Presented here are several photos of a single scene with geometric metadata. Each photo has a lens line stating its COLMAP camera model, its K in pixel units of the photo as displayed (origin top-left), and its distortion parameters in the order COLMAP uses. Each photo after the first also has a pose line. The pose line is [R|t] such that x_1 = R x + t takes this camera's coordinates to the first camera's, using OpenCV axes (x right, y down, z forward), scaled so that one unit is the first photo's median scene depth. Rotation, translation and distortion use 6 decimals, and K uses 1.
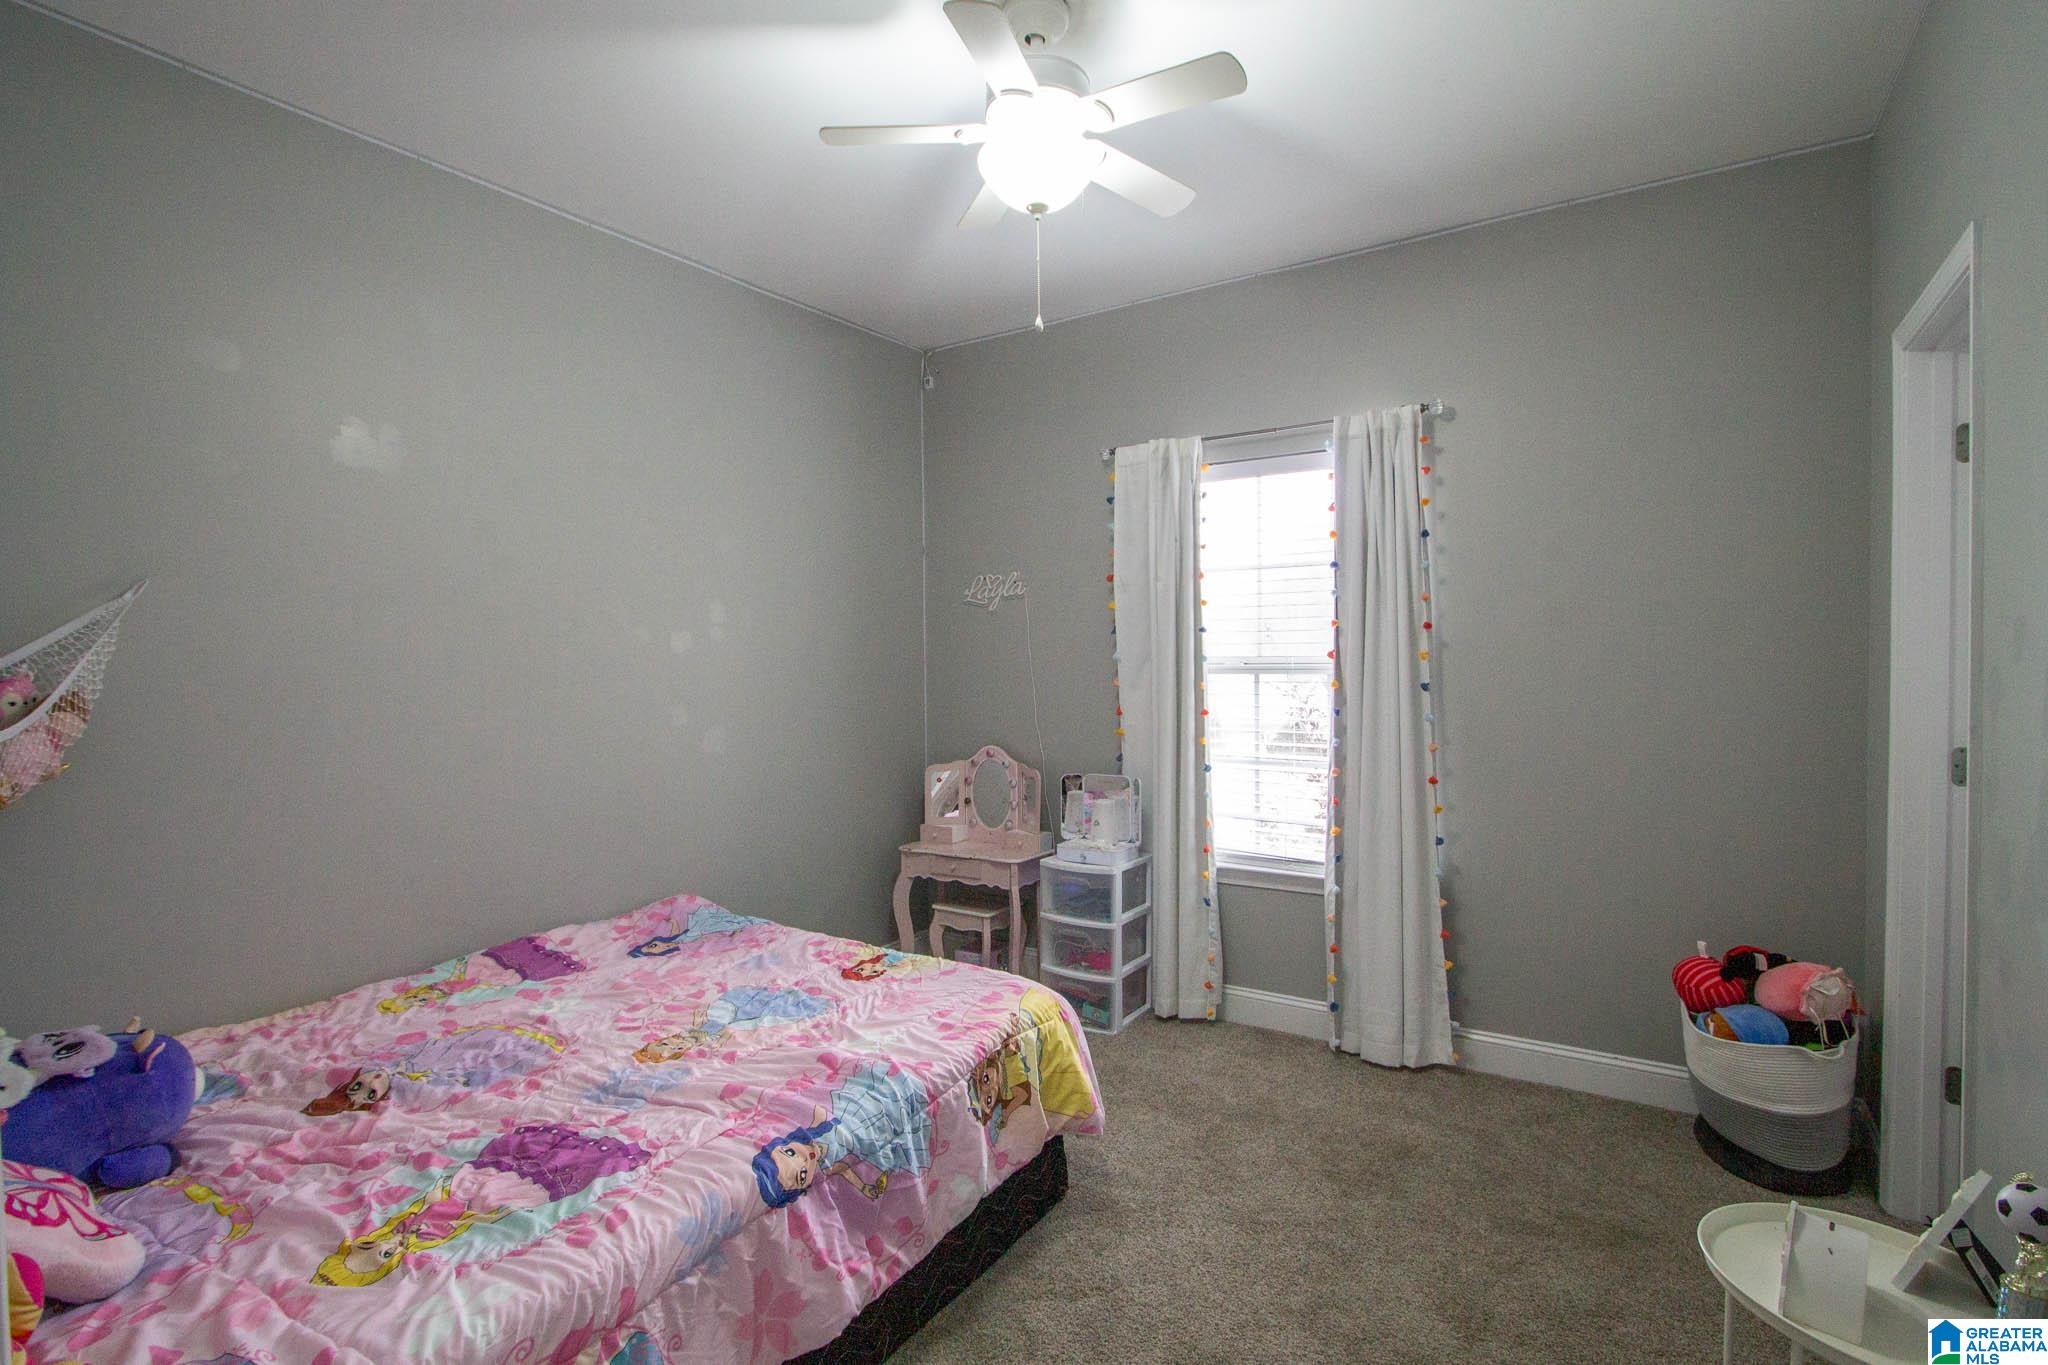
lens RADIAL K [[974.8, 0, 1026.6], [0, 974.8, 679.6], [0, 0, 1]] dist [-0.021496, 0.000421]
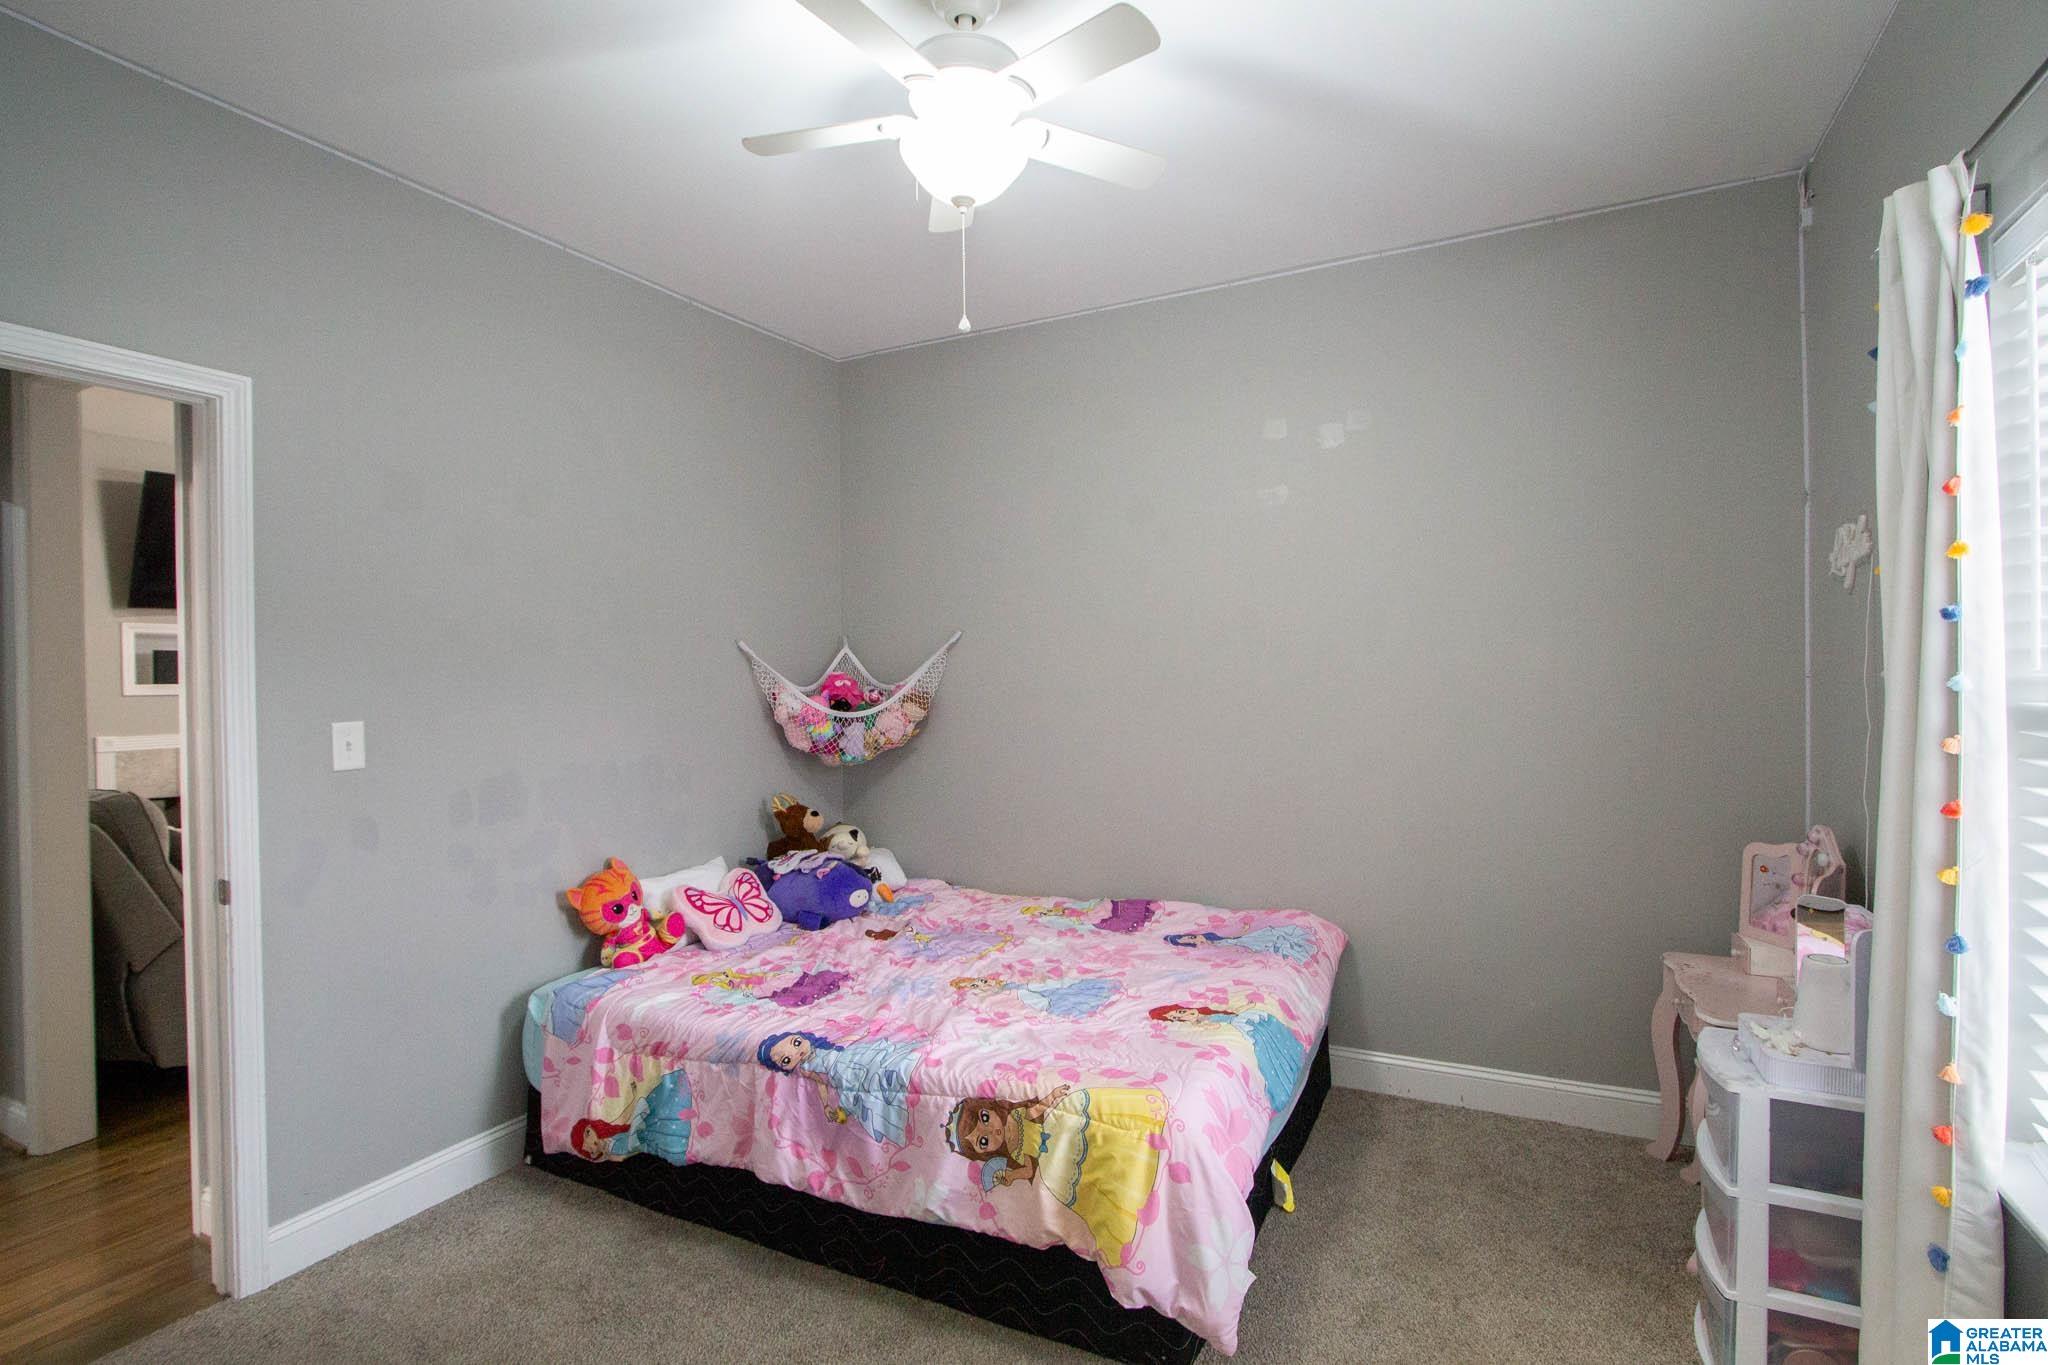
lens RADIAL K [[974.8, 0, 1028.9], [0, 974.8, 682.4], [0, 0, 1]] dist [-0.021496, 0.000421]
pose [[0.108320, 0.017910, -0.993955, 0.874577], [-0.011376, 0.999795, 0.016776, -0.038047], [0.994051, 0.009490, 0.108501, 0.891468]]
